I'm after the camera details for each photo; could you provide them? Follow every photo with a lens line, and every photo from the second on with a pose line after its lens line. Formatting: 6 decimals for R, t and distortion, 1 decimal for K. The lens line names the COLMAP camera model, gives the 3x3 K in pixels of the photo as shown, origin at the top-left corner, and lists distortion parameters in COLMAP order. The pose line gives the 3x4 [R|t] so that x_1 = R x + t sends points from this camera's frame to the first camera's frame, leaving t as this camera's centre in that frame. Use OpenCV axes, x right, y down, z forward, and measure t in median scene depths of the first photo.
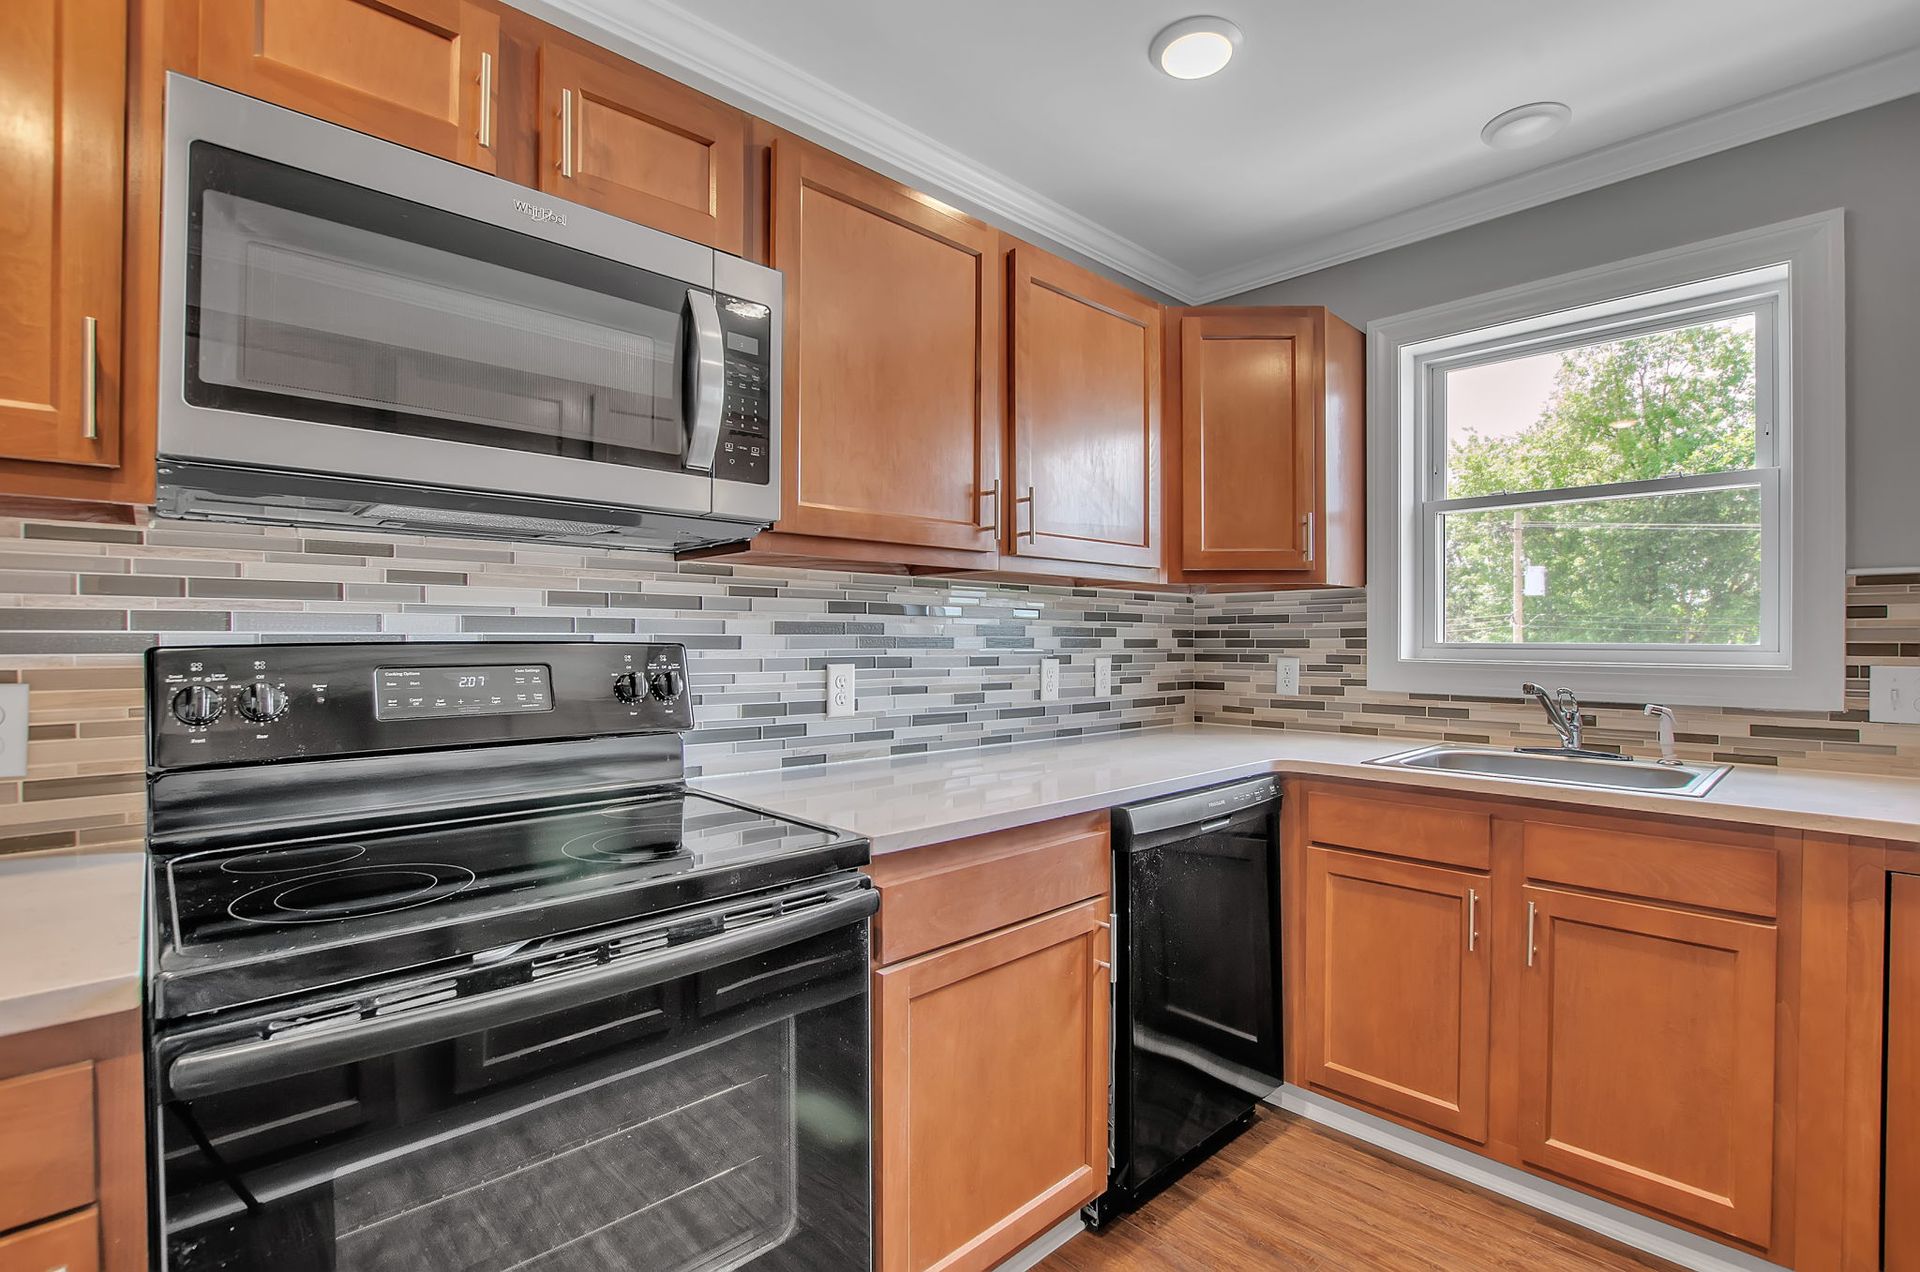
lens RADIAL K [[878.2, 0, 978.9], [0, 878.2, 643.3], [0, 0, 1]] dist [-0.023555, 0.001481]
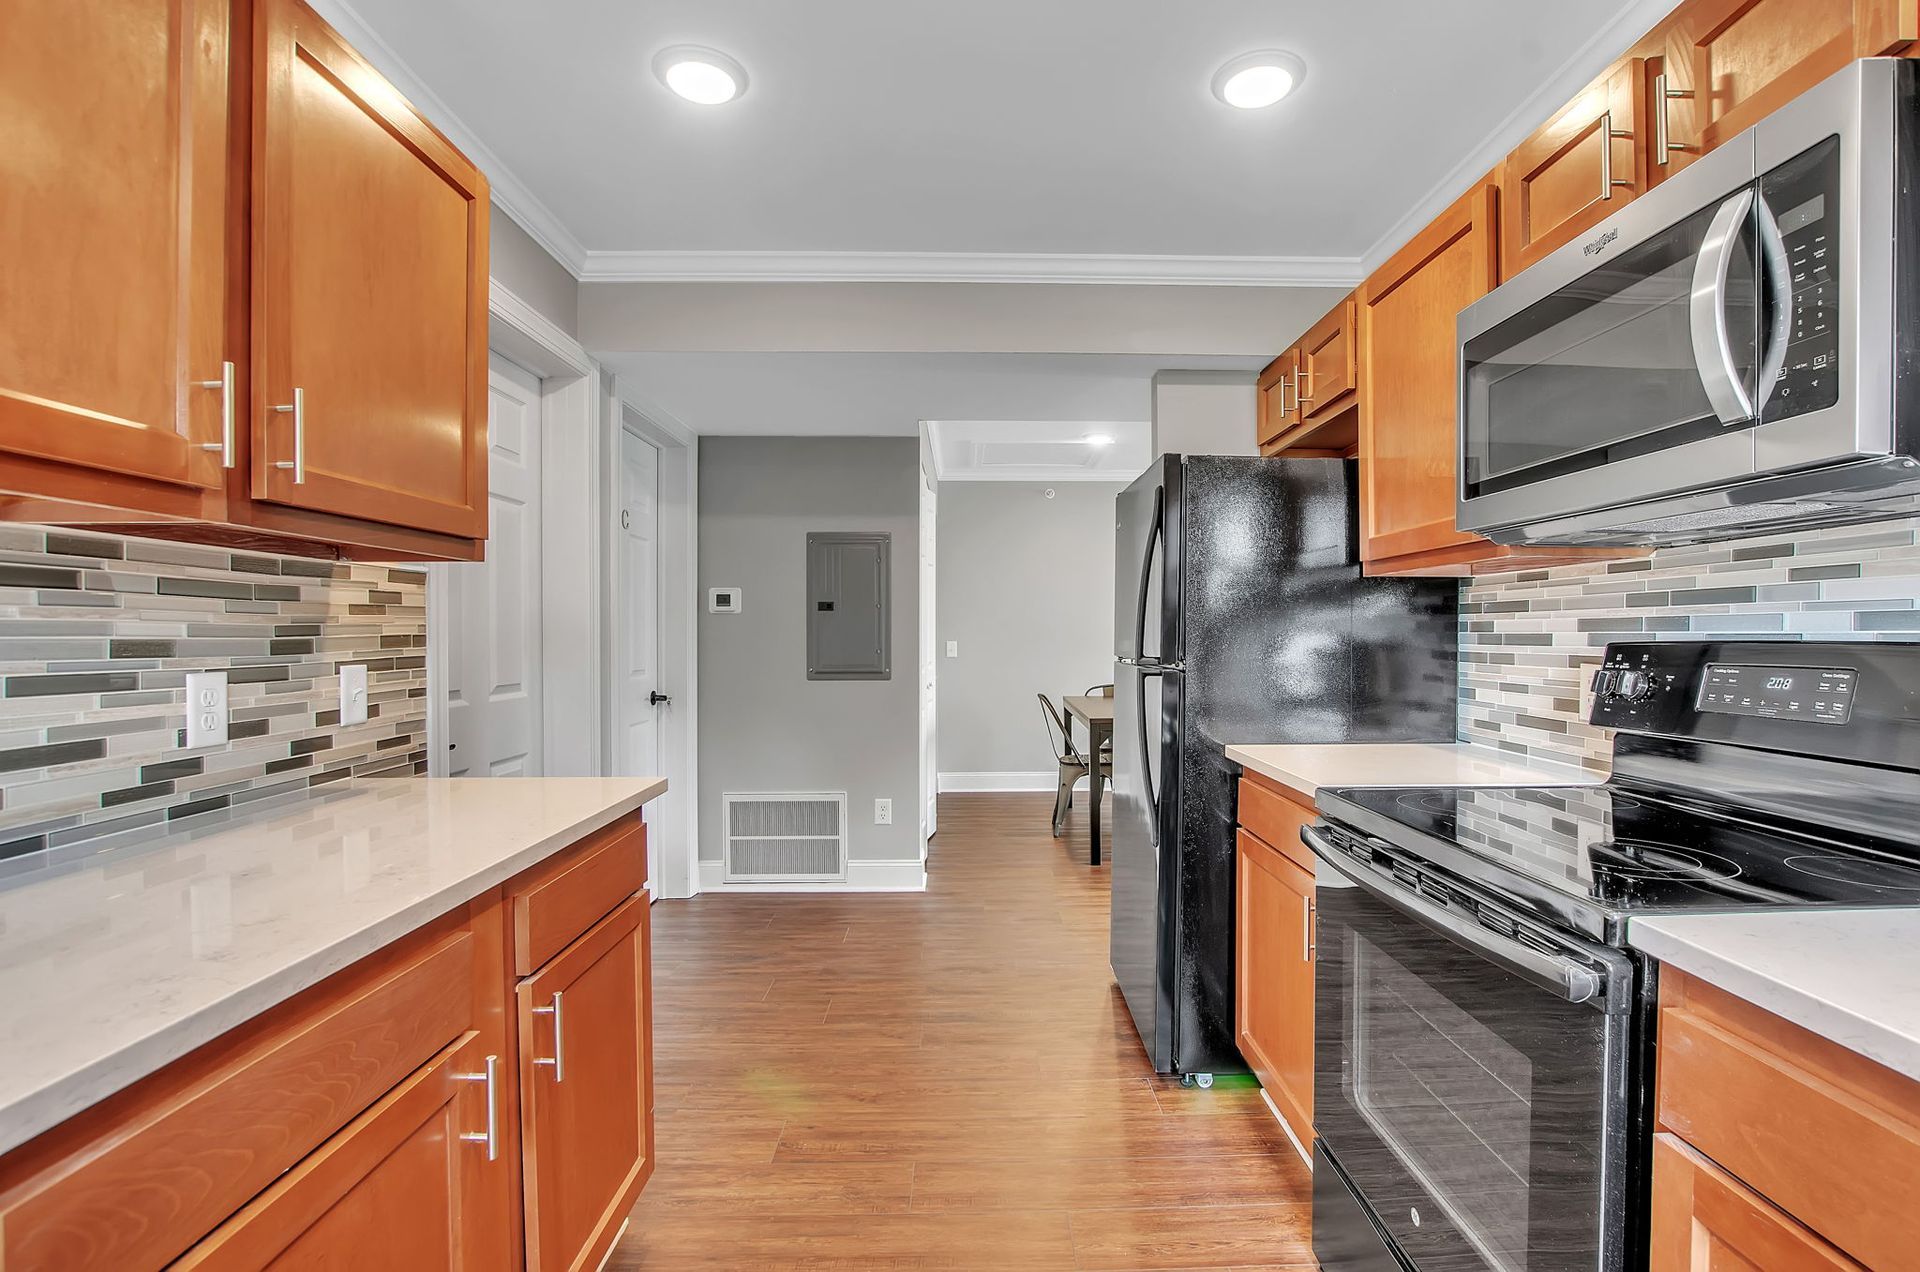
lens RADIAL K [[878.2, 0, 966.5], [0, 878.2, 631.4], [0, 0, 1]] dist [-0.023555, 0.001481]
pose [[-0.692103, -0.004202, -0.721786, 0.567843], [-0.005663, 0.999984, -0.000392, -0.005667], [0.721776, 0.003817, -0.692116, 0.821388]]
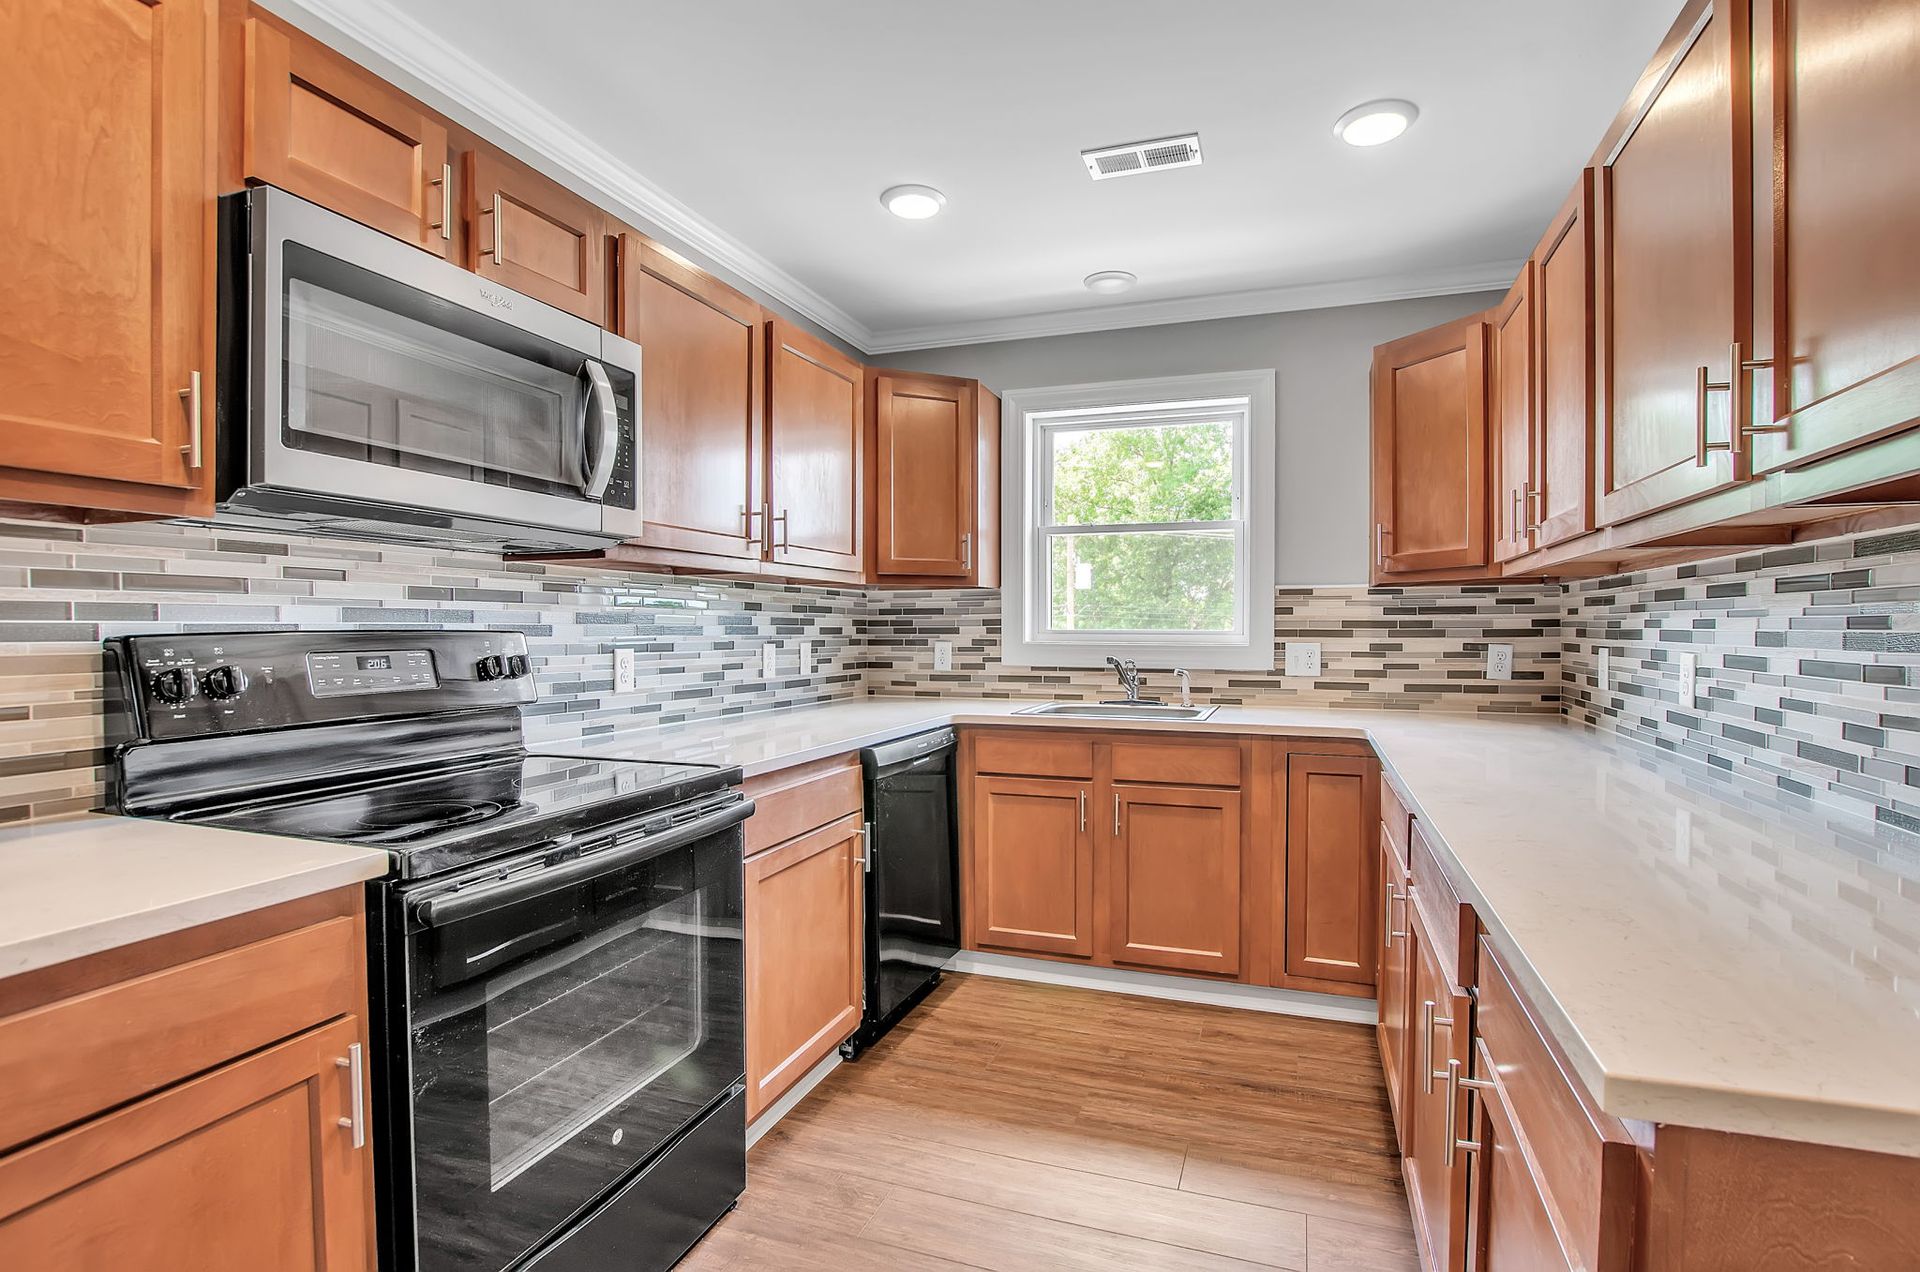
lens RADIAL K [[923.9, 0, 963.4], [0, 923.9, 642.4], [0, 0, 1]] dist [-0.003928, 0.002048]
pose [[0.902615, -0.008056, 0.430373, -0.327188], [0.002943, 0.999917, 0.012545, 0.001163], [-0.430439, -0.010056, 0.902564, -0.382329]]
